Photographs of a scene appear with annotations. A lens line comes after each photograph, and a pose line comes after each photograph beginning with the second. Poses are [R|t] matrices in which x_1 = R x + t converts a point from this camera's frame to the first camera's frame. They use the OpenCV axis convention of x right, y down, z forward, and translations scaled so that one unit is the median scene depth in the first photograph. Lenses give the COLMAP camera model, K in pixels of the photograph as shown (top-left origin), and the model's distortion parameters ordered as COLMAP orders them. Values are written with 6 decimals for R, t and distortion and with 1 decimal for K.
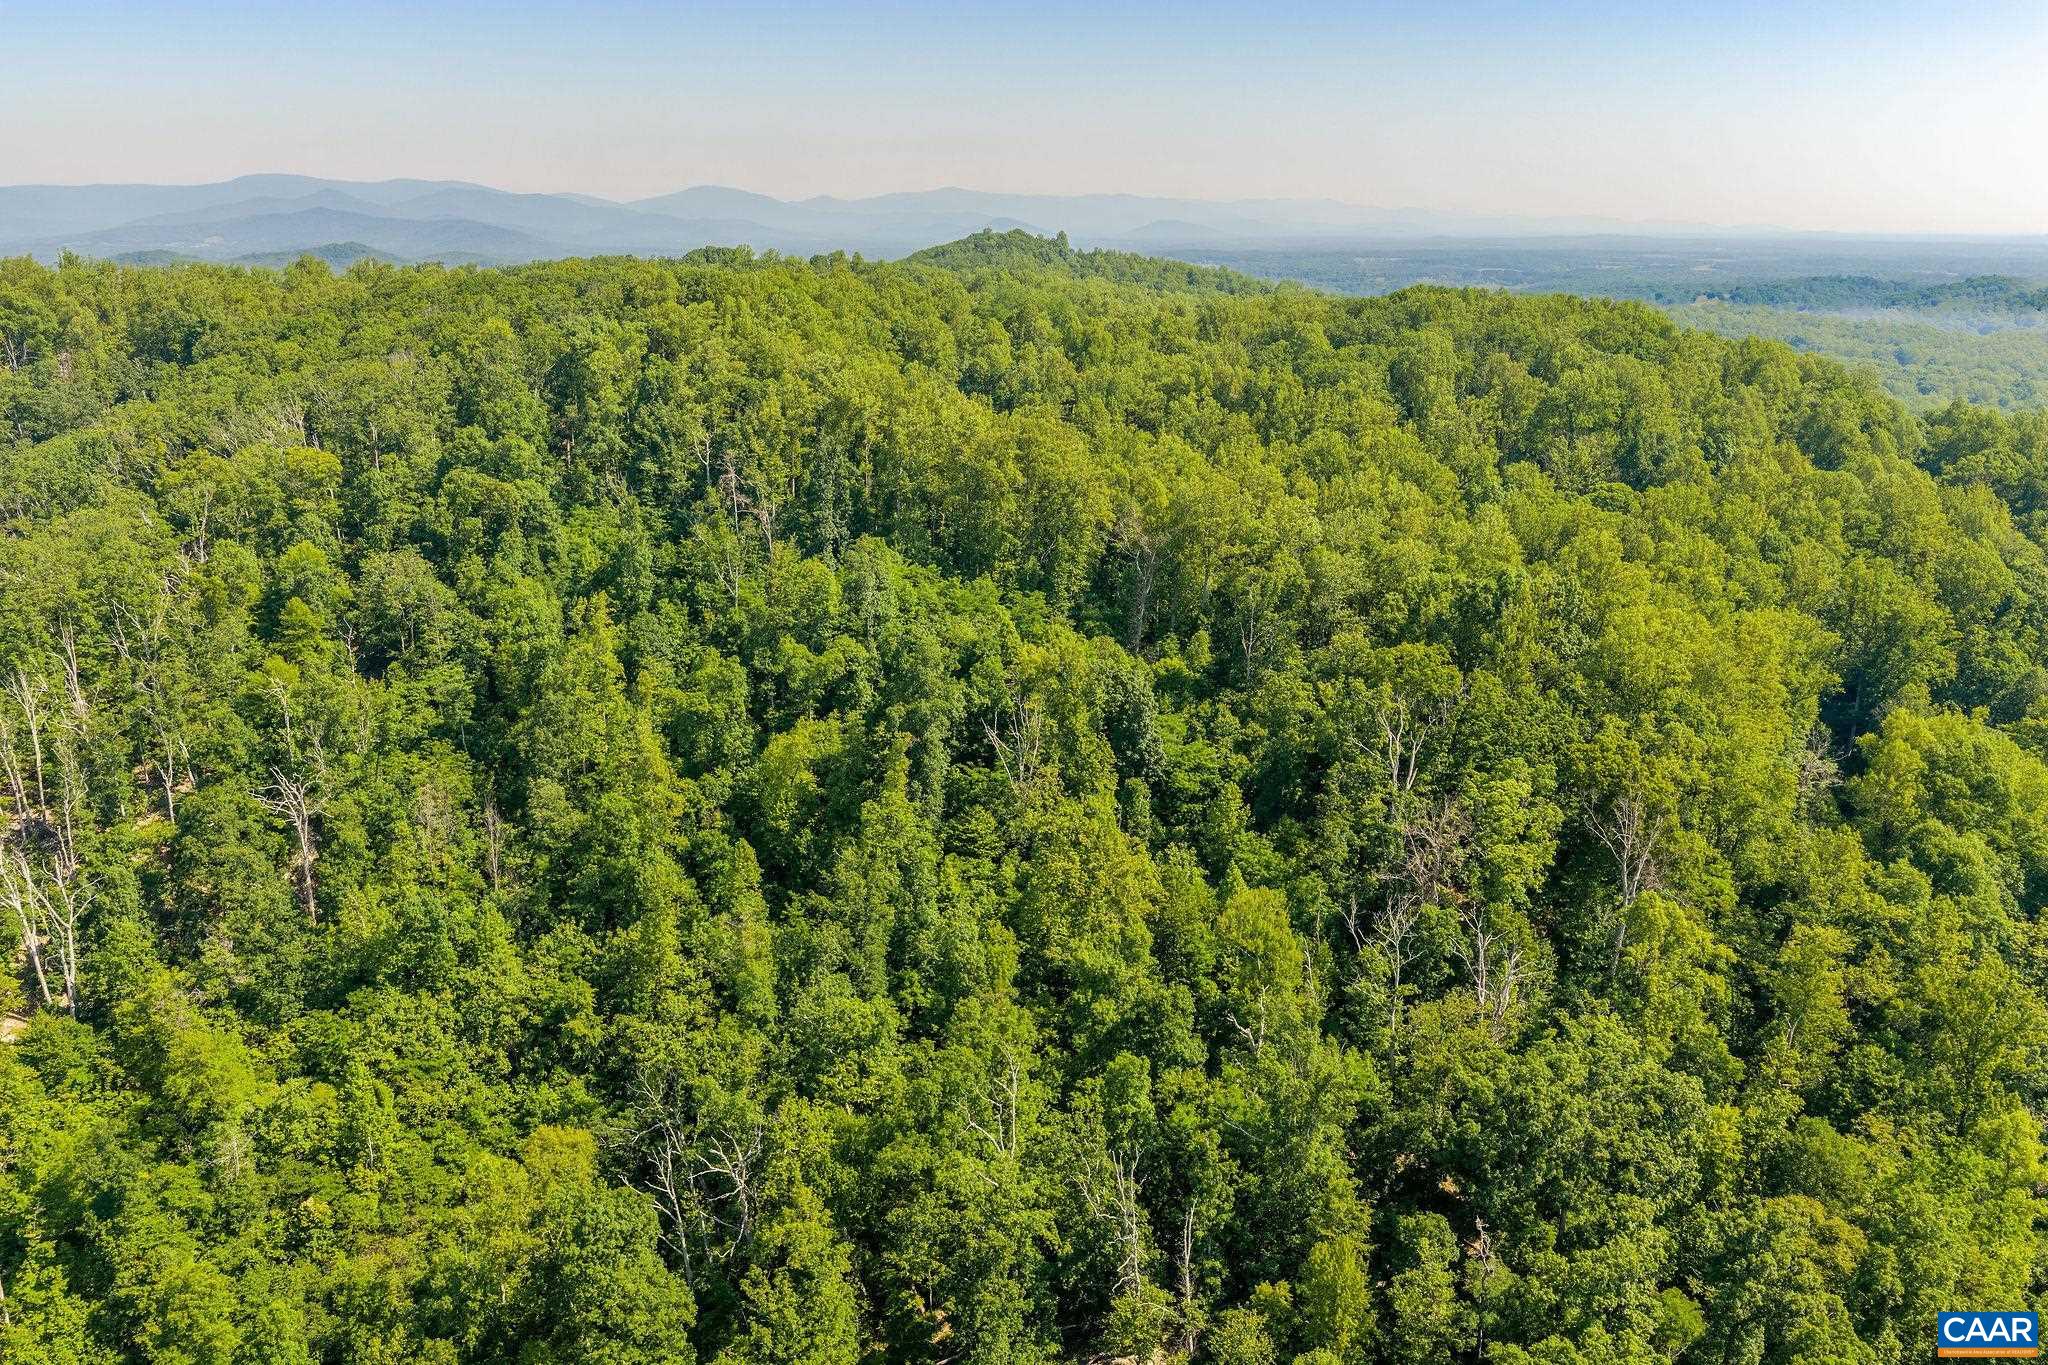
lens RADIAL K [[1686.9, 0, 1010.5], [0, 1686.9, 702.1], [0, 0, 1]] dist [0.015475, -0.024258]
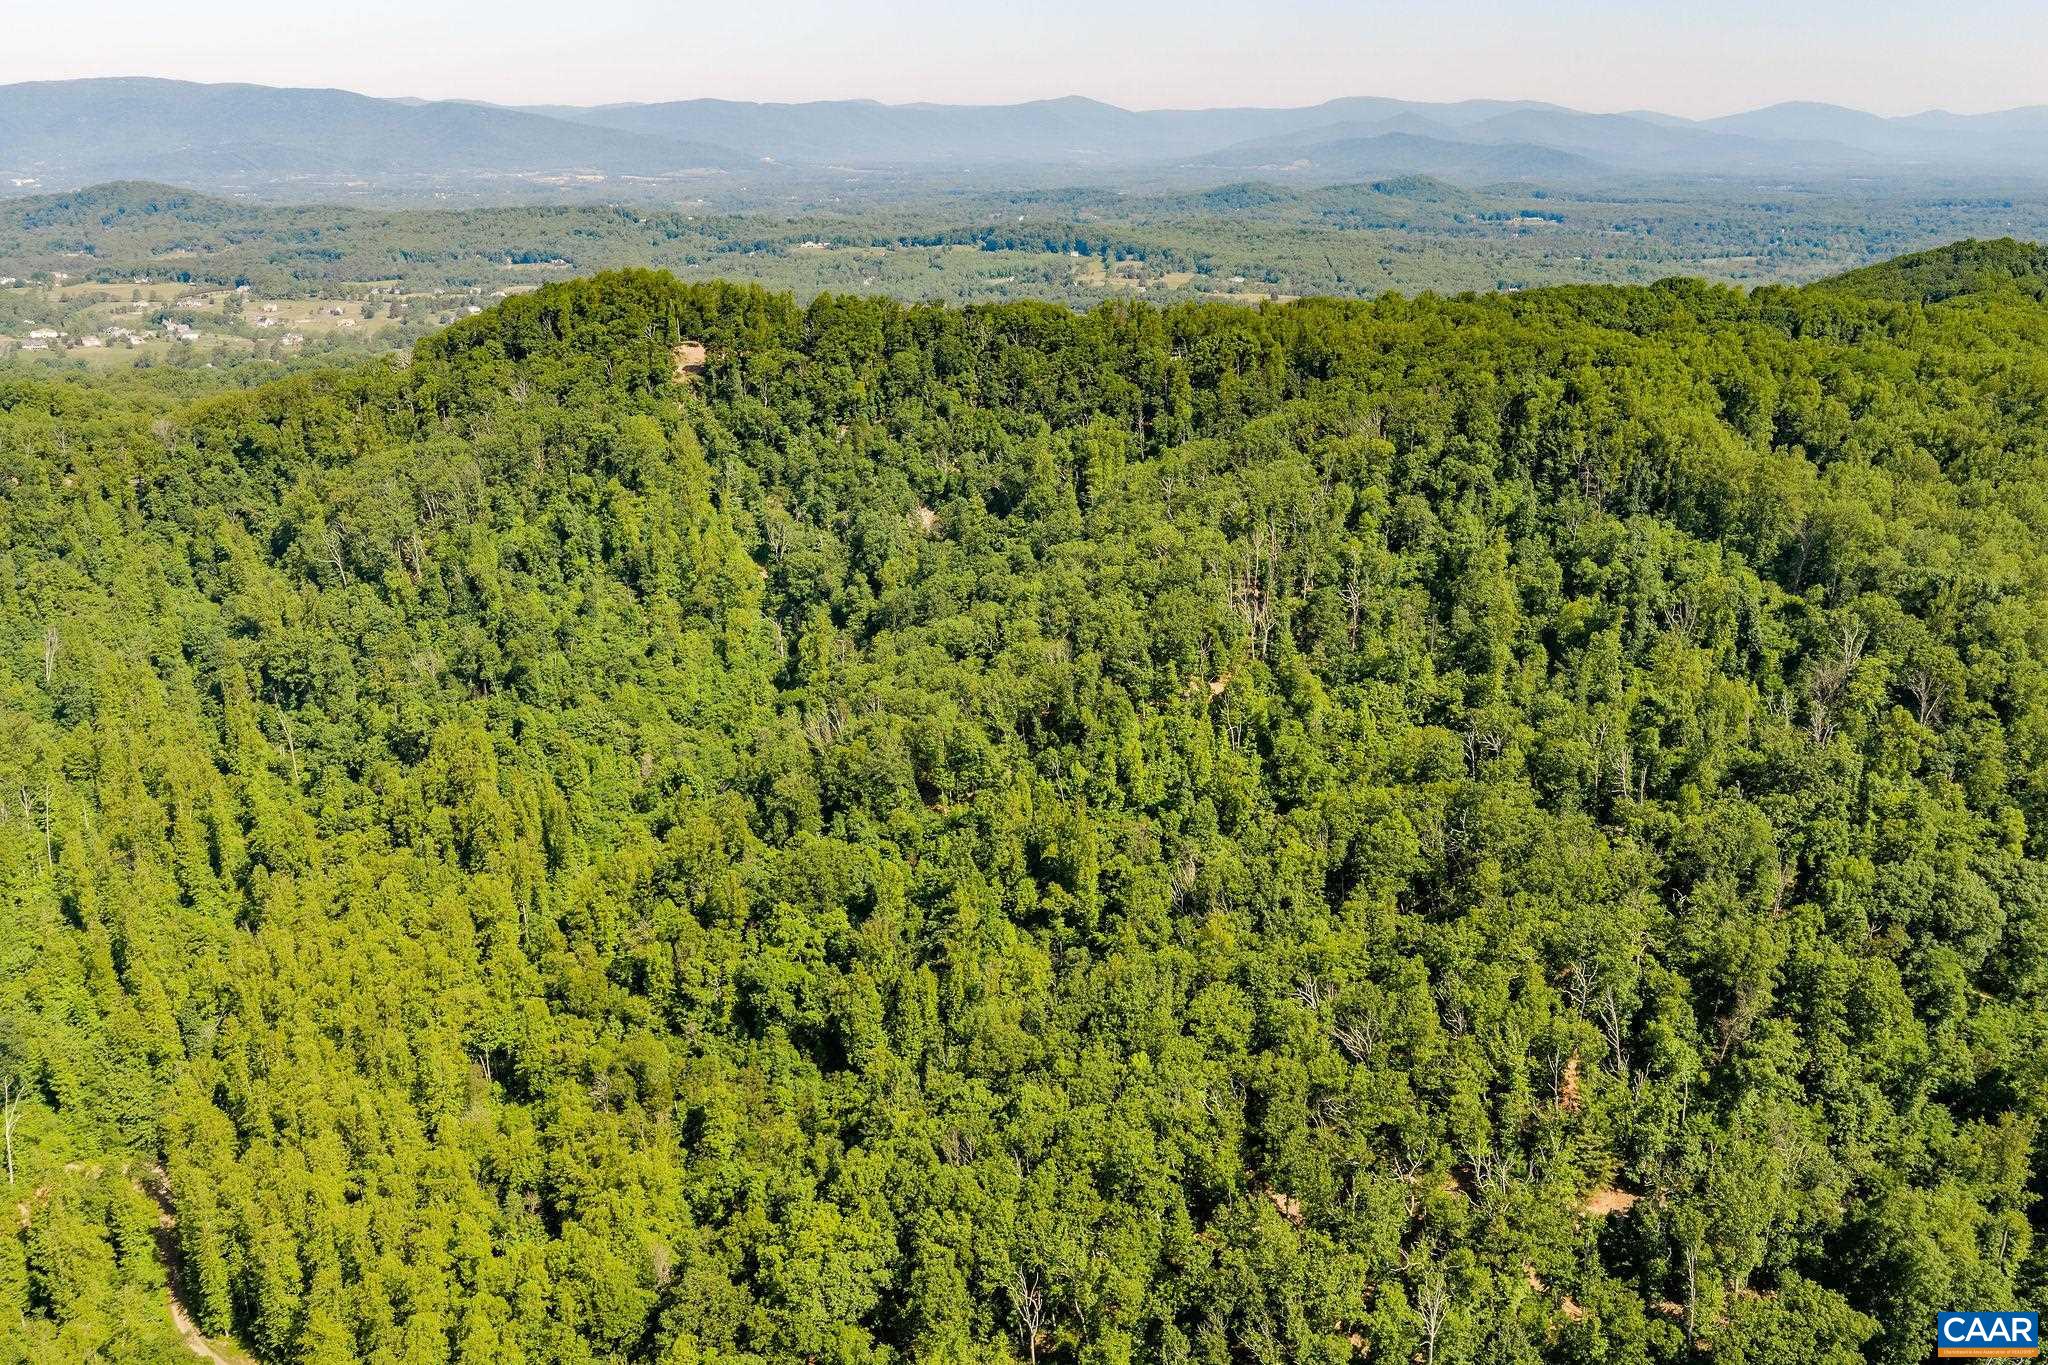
lens RADIAL K [[1686.9, 0, 1024.8], [0, 1686.9, 698.7], [0, 0, 1]] dist [0.015475, -0.024258]
pose [[0.837469, 0.172089, -0.518682, 0.462966], [-0.148726, 0.985071, 0.086693, 0.064294], [0.525857, 0.004539, 0.850561, -1.320819]]
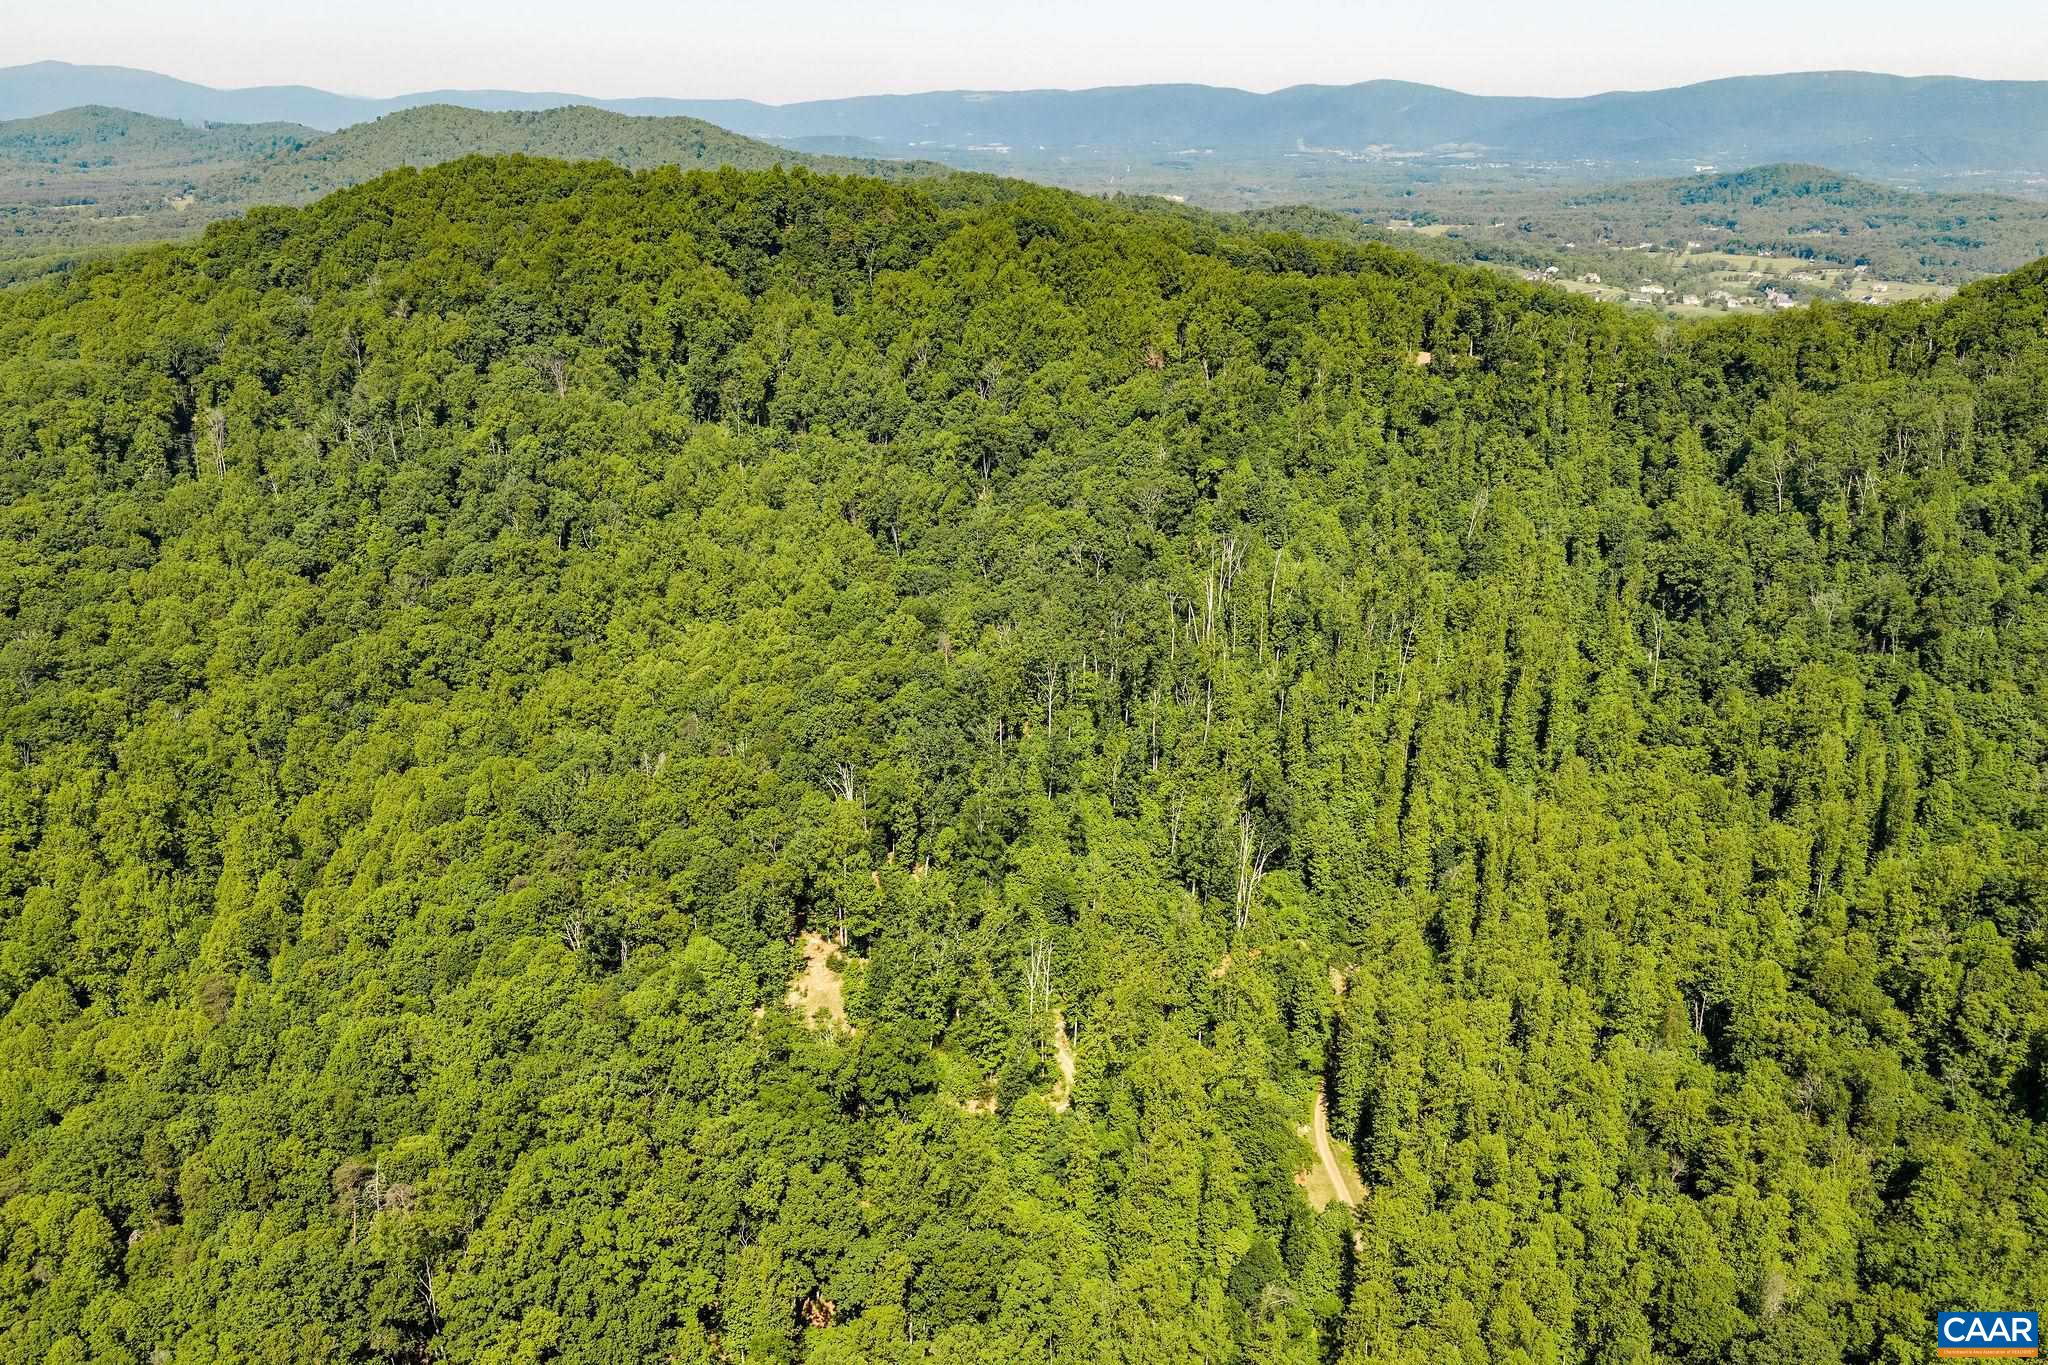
lens RADIAL K [[1686.9, 0, 1023.6], [0, 1686.9, 690.0], [0, 0, 1]] dist [0.015475, -0.024258]
pose [[0.104672, 0.317102, -0.942598, 0.453547], [-0.285555, 0.917476, 0.276941, 0.161866], [0.952629, 0.240176, 0.186584, -1.033026]]
